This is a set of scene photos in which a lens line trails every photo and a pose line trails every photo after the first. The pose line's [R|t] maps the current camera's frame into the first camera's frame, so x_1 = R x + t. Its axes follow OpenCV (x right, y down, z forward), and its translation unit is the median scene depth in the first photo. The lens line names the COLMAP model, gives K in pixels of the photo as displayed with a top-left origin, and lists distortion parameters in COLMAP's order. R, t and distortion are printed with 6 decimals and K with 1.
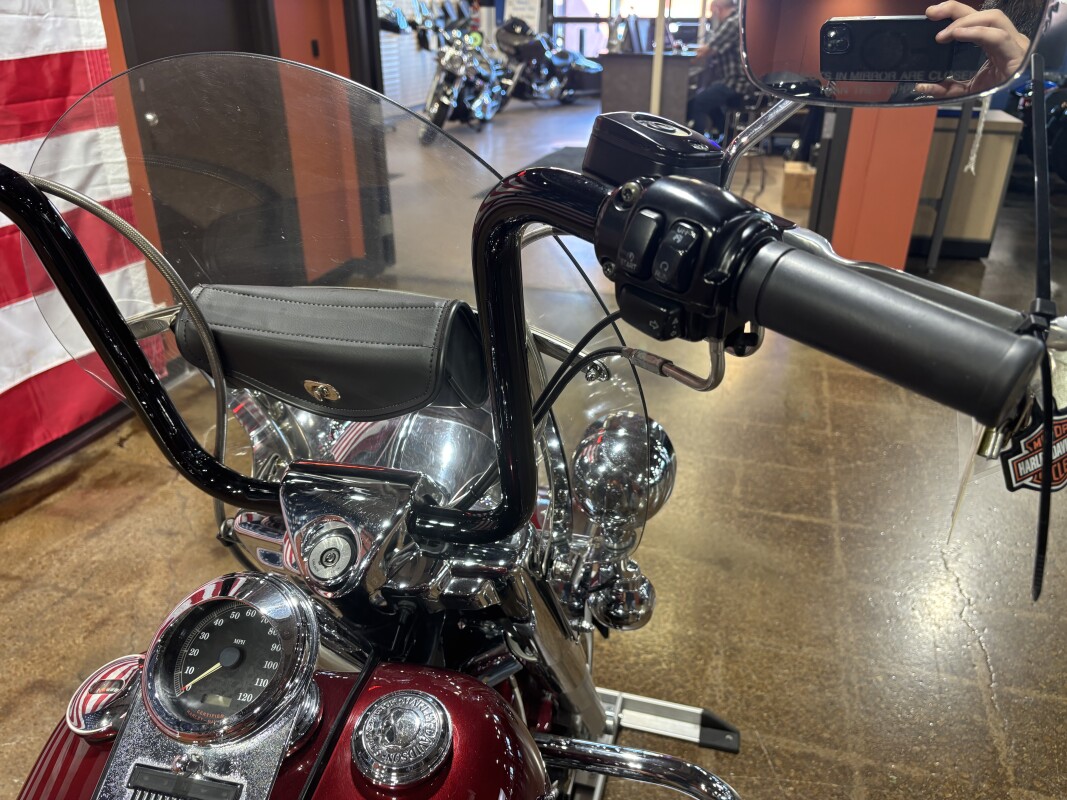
lens RADIAL K [[811.6, 0, 535.9], [0, 811.6, 390.1], [0, 0, 1]] dist [0.051893, -0.050006]
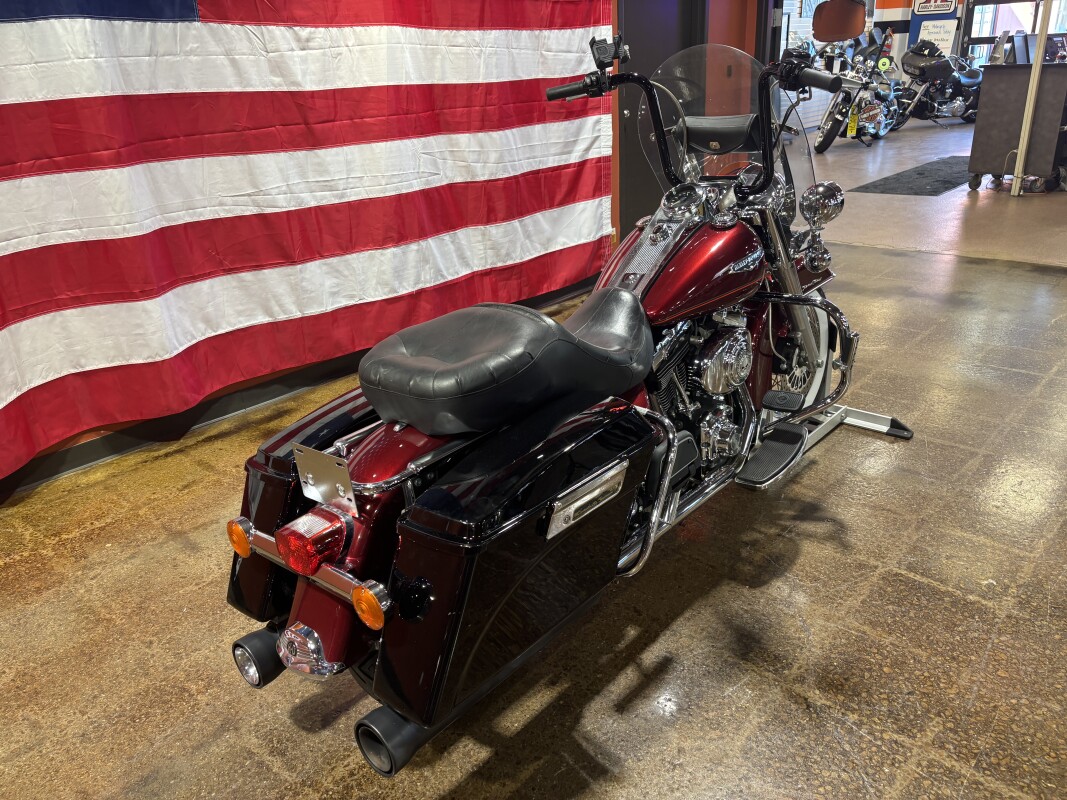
lens RADIAL K [[812.8, 0, 543.0], [0, 812.8, 400.6], [0, 0, 1]] dist [0.027569, -0.005868]
pose [[0.897046, 0.130016, -0.422380, 0.071336], [-0.141276, 0.989959, 0.004686, 0.121255], [0.418748, 0.055468, 0.906407, -0.247330]]
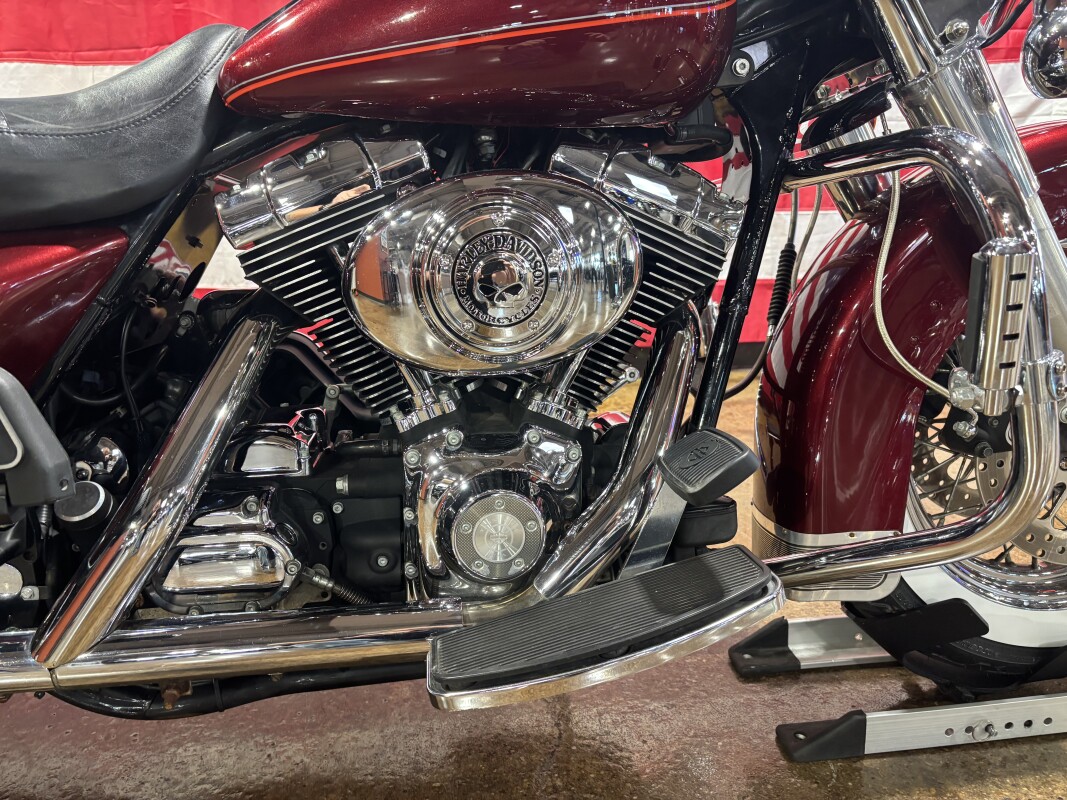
lens RADIAL K [[812.8, 0, 543.0], [0, 812.8, 400.6], [0, 0, 1]] dist [0.027569, -0.005868]
pose [[0.377527, 0.211354, -0.901556, 0.099762], [-0.369431, 0.927144, 0.062653, 0.101950], [0.849113, 0.309409, 0.428103, 0.059809]]
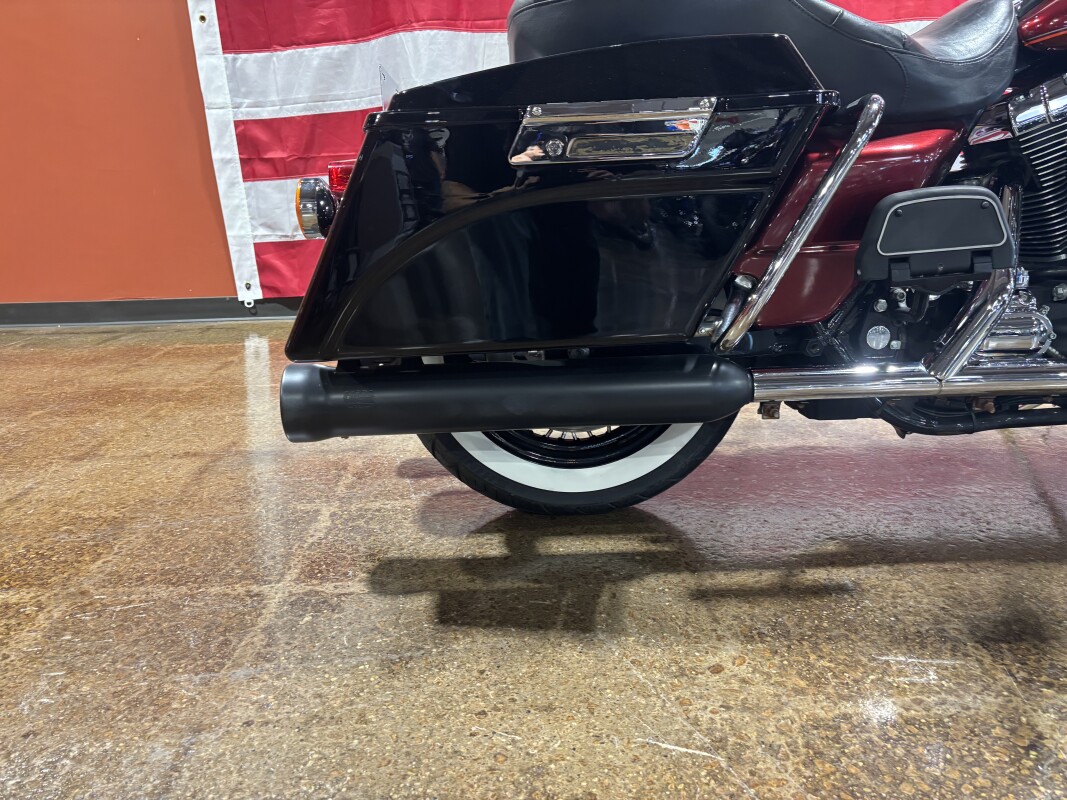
lens RADIAL K [[812.8, 0, 543.0], [0, 812.8, 400.6], [0, 0, 1]] dist [0.027569, -0.005868]
pose [[0.290277, 0.252857, -0.922931, 0.129635], [-0.384301, 0.914072, 0.129561, 0.177463], [0.876386, 0.317074, 0.362507, -0.077318]]
